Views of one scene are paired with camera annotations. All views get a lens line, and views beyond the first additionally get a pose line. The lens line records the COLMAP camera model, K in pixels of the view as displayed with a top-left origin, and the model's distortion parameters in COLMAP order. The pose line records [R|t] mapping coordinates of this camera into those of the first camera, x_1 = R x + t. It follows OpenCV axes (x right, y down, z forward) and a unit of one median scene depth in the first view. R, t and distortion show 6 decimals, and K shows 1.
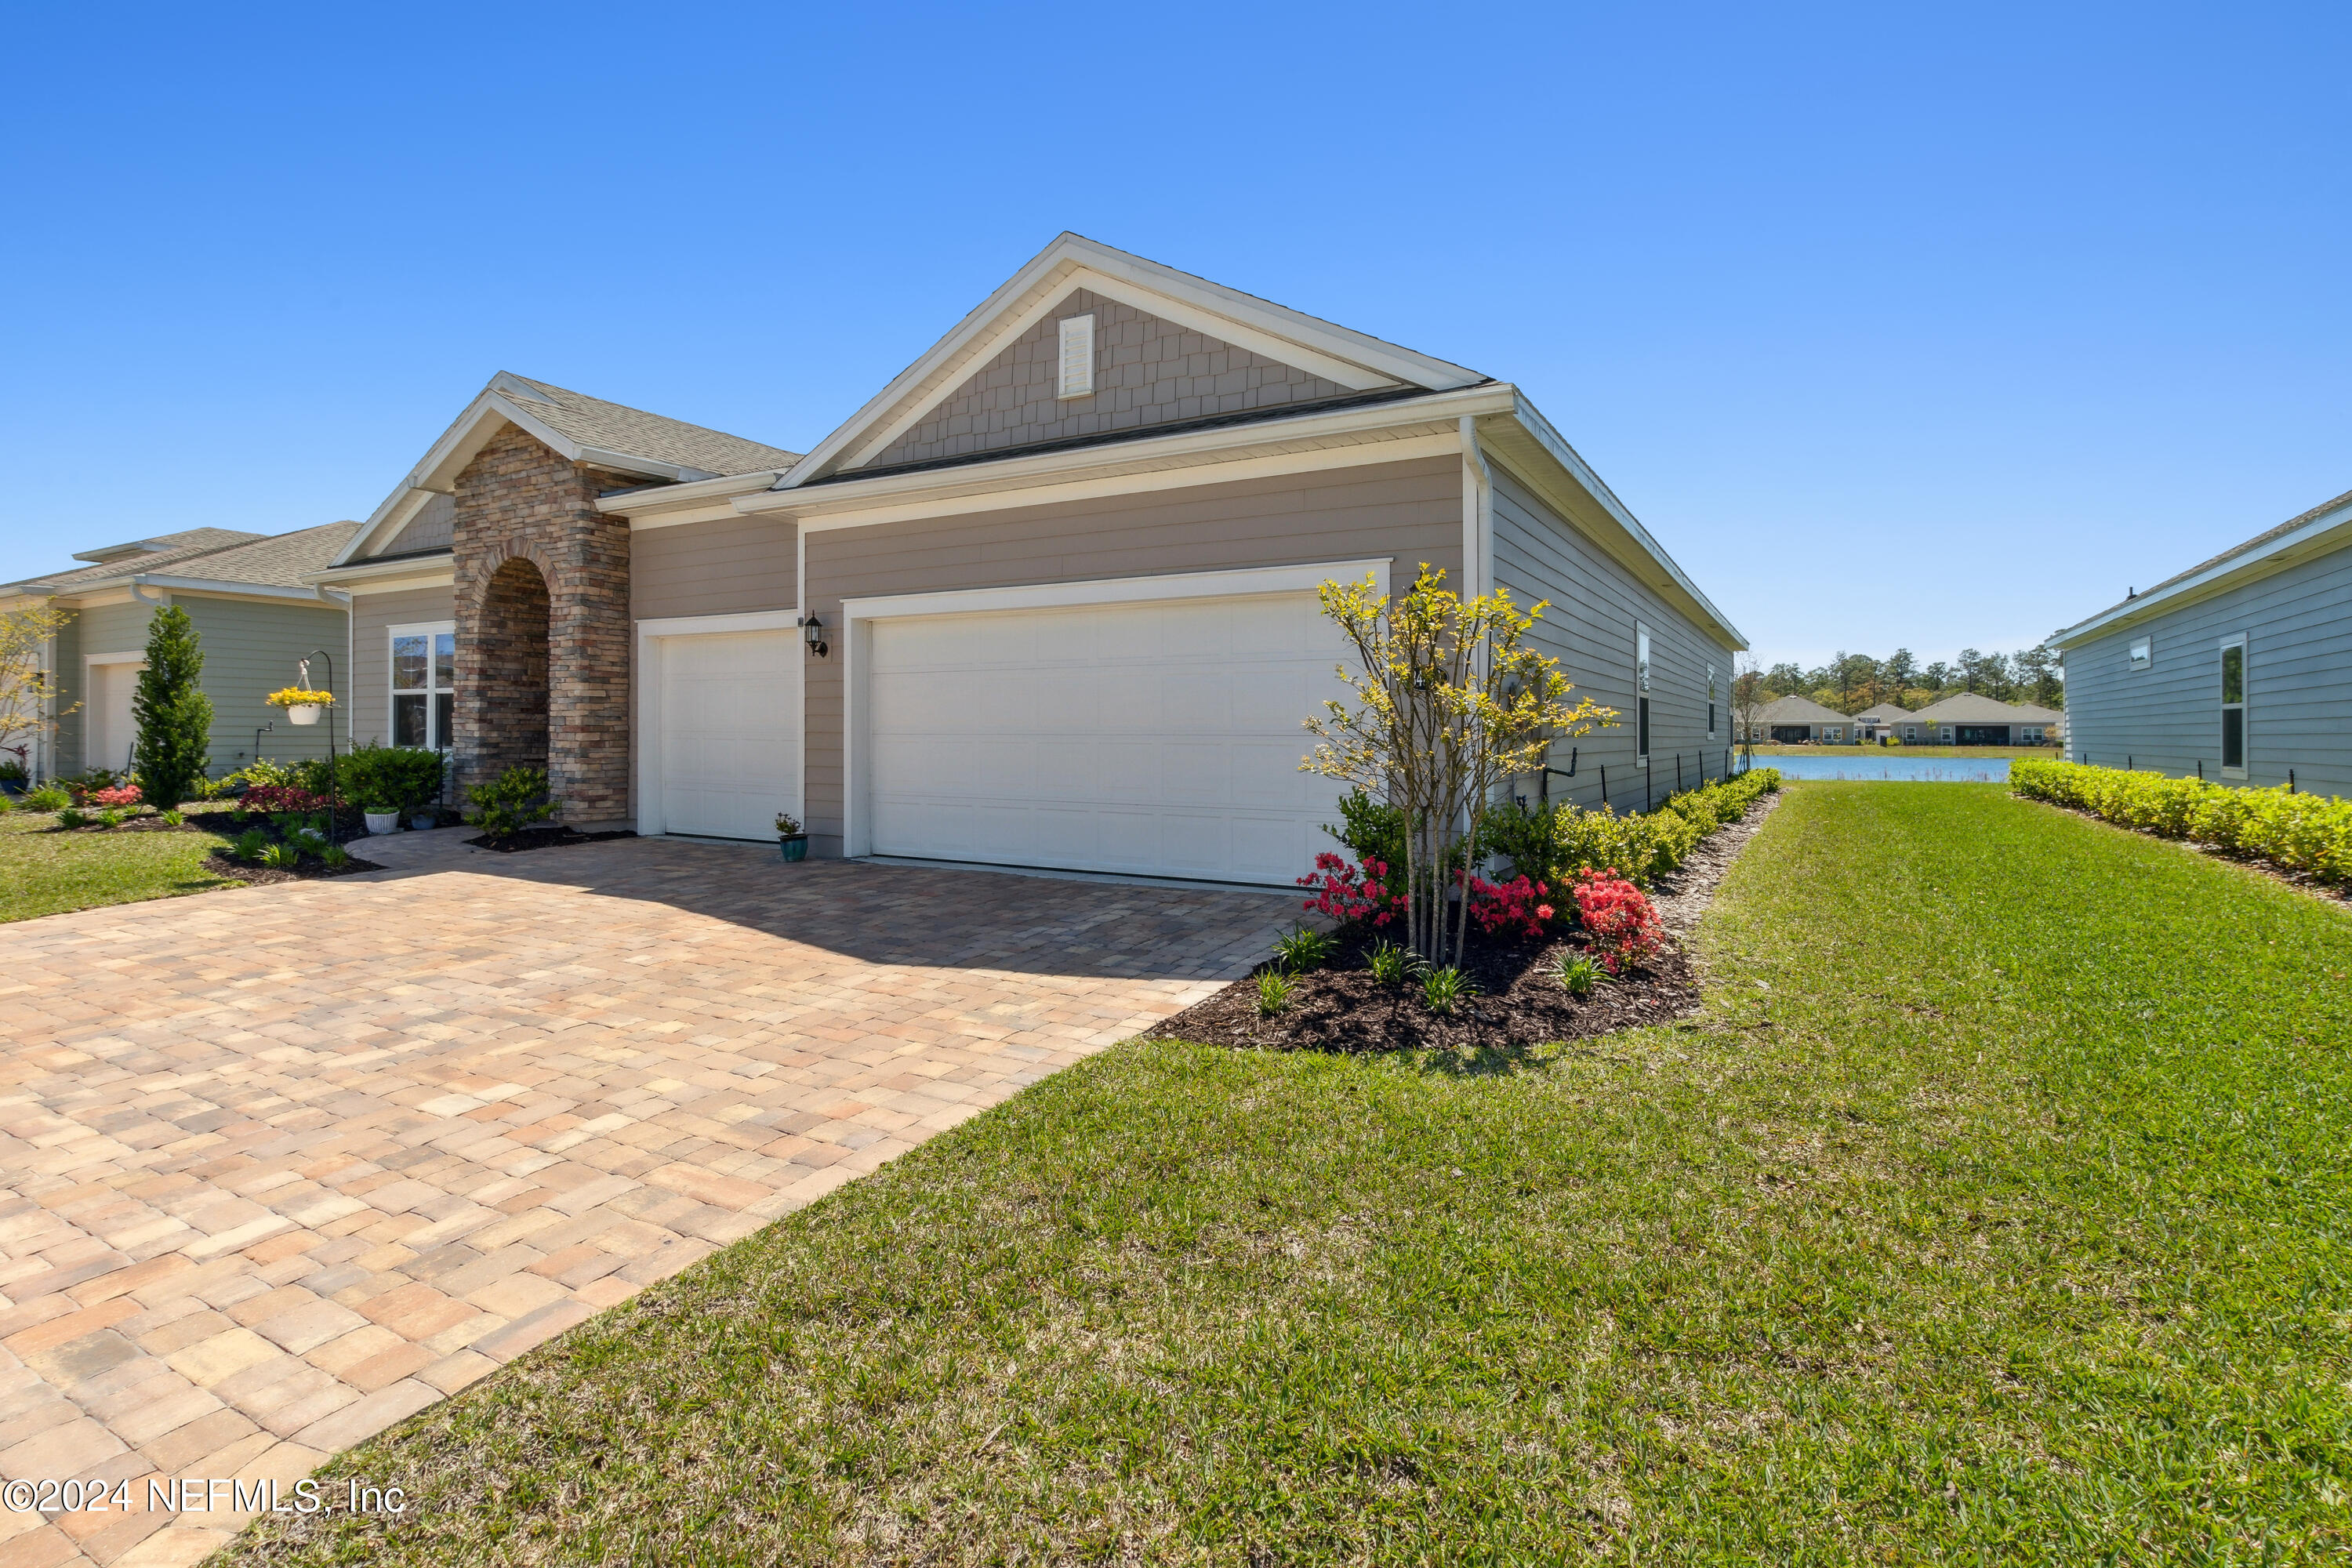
lens RADIAL K [[1076.5, 0, 1231.7], [0, 1076.5, 728.0], [0, 0, 1]] dist [0.000411, 0.000128]
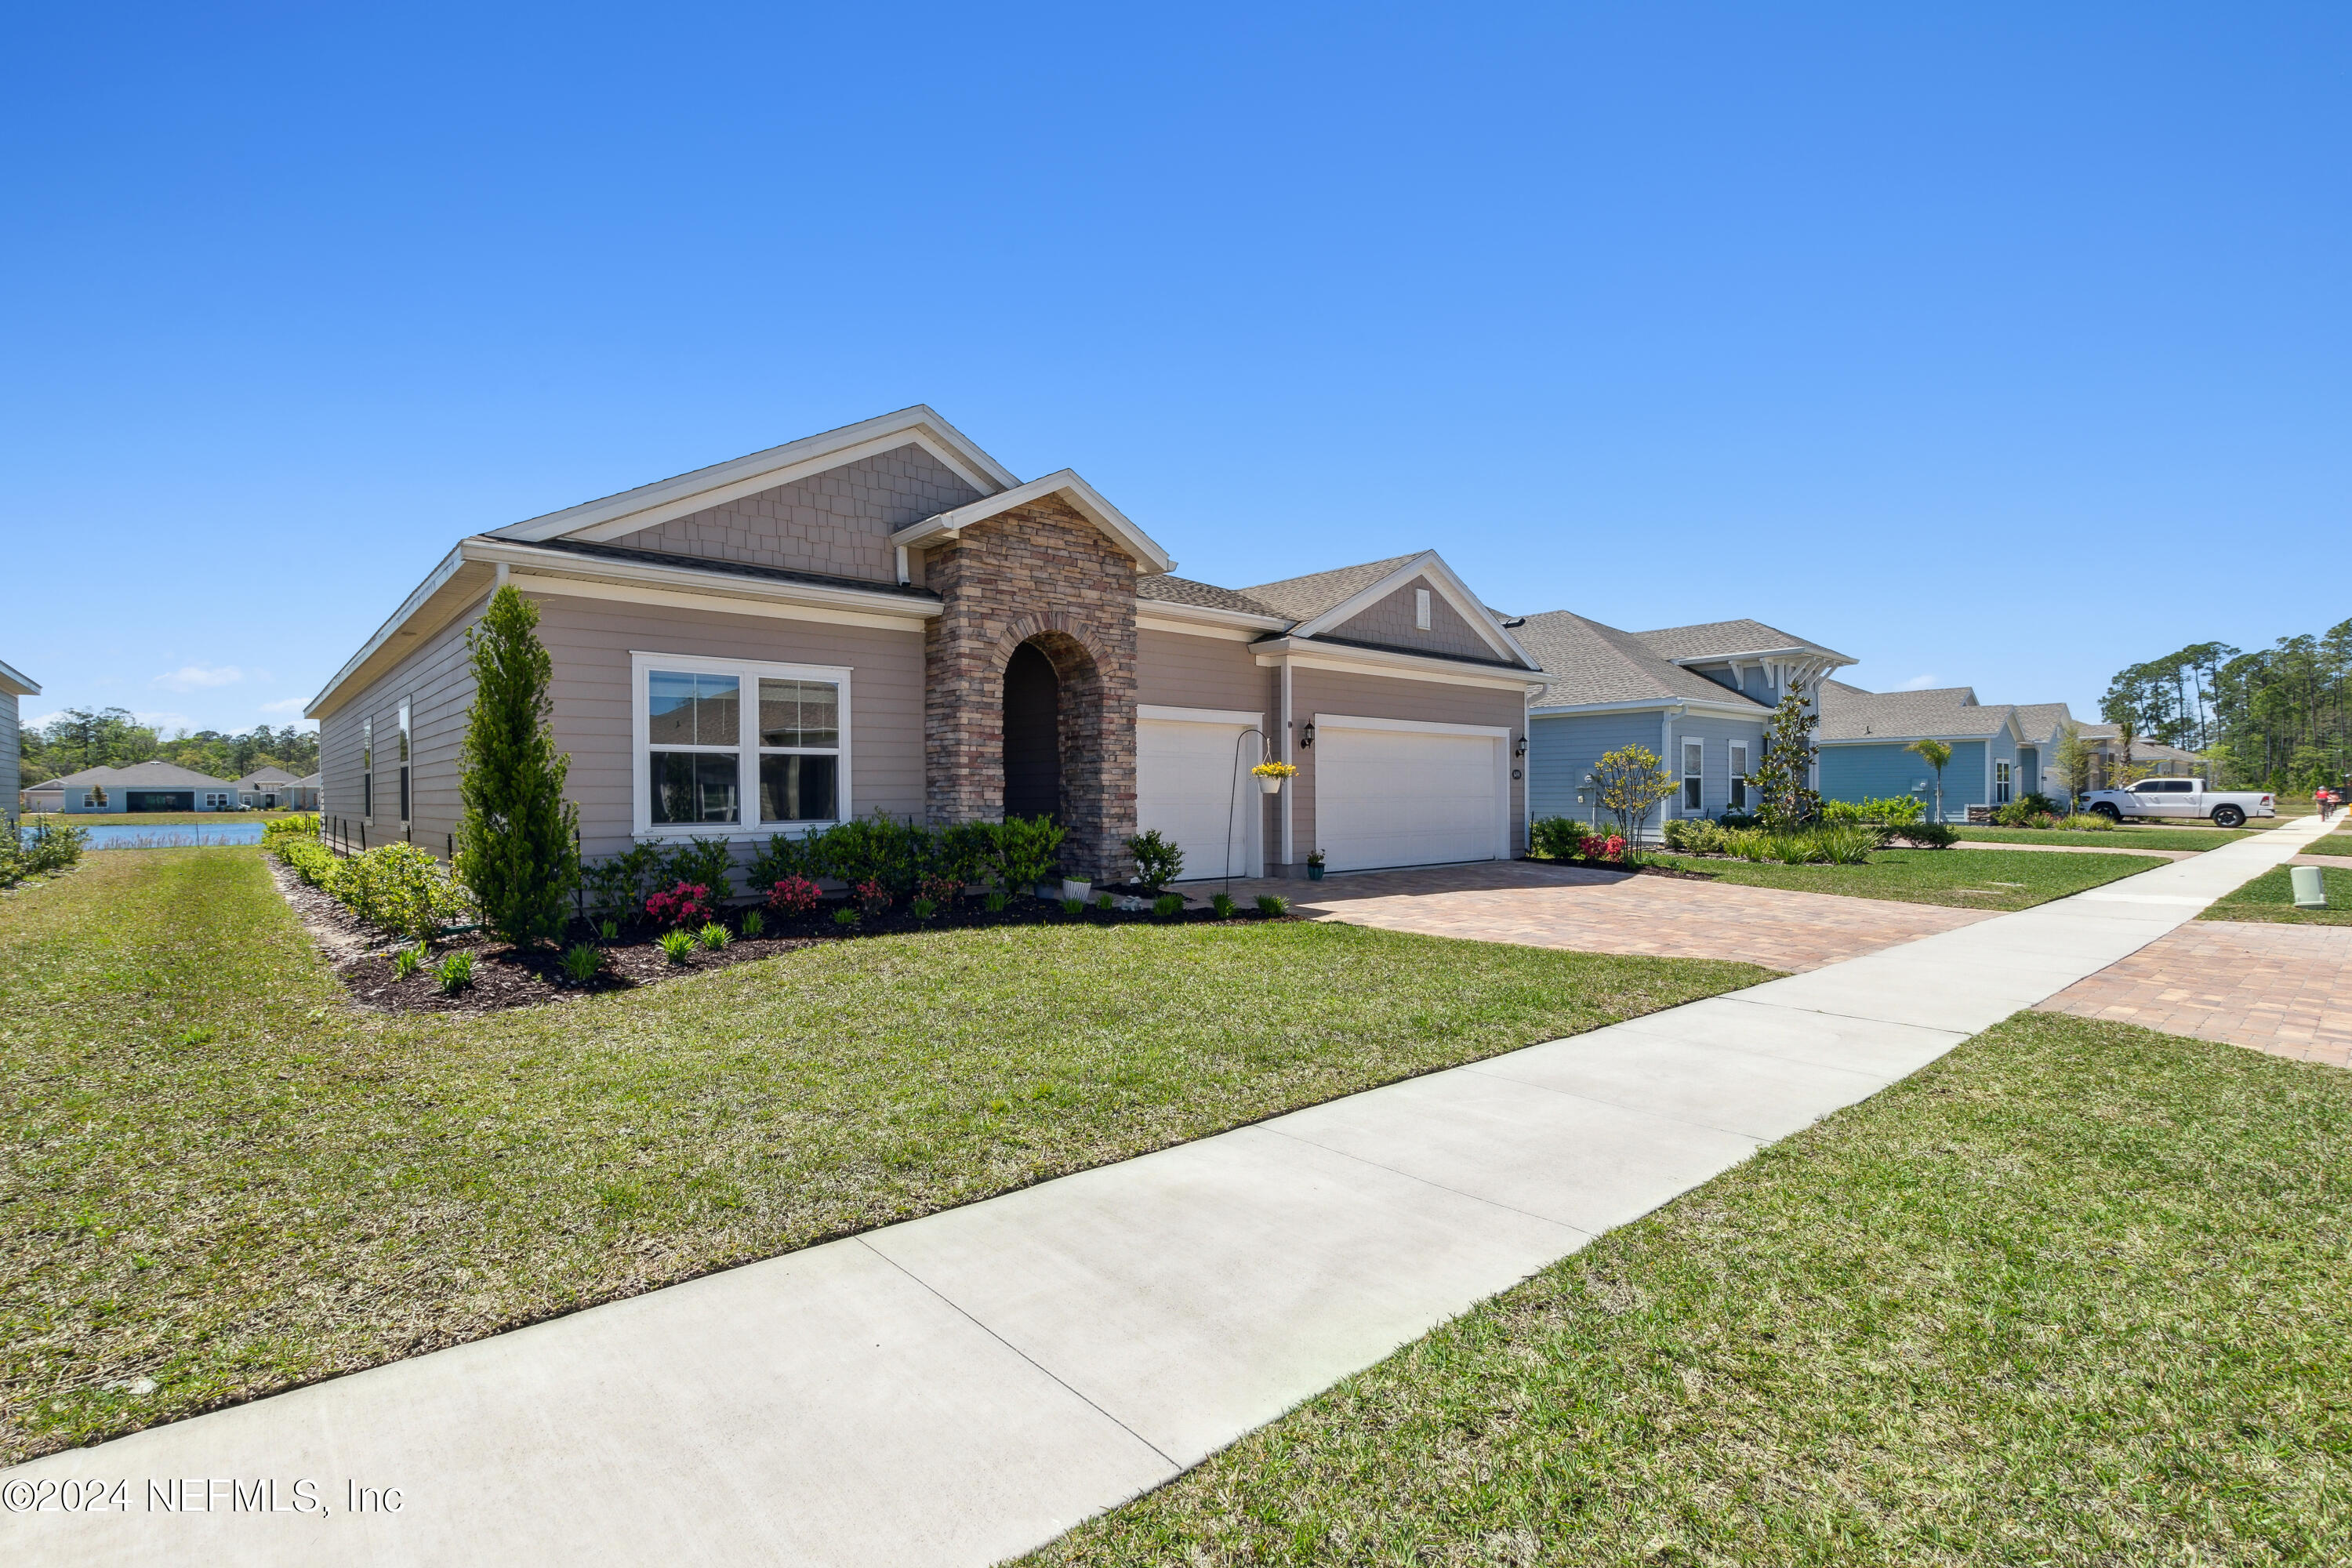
lens RADIAL K [[1084.4, 0, 1176.0], [0, 1084.4, 784.0], [0, 0, 1]] dist [-0.011399, 0.000092]
pose [[0.342906, 0.003689, 0.939363, -1.934804], [0.002295, 0.999986, -0.004765, -0.007634], [-0.939367, 0.003790, 0.342892, 0.645262]]
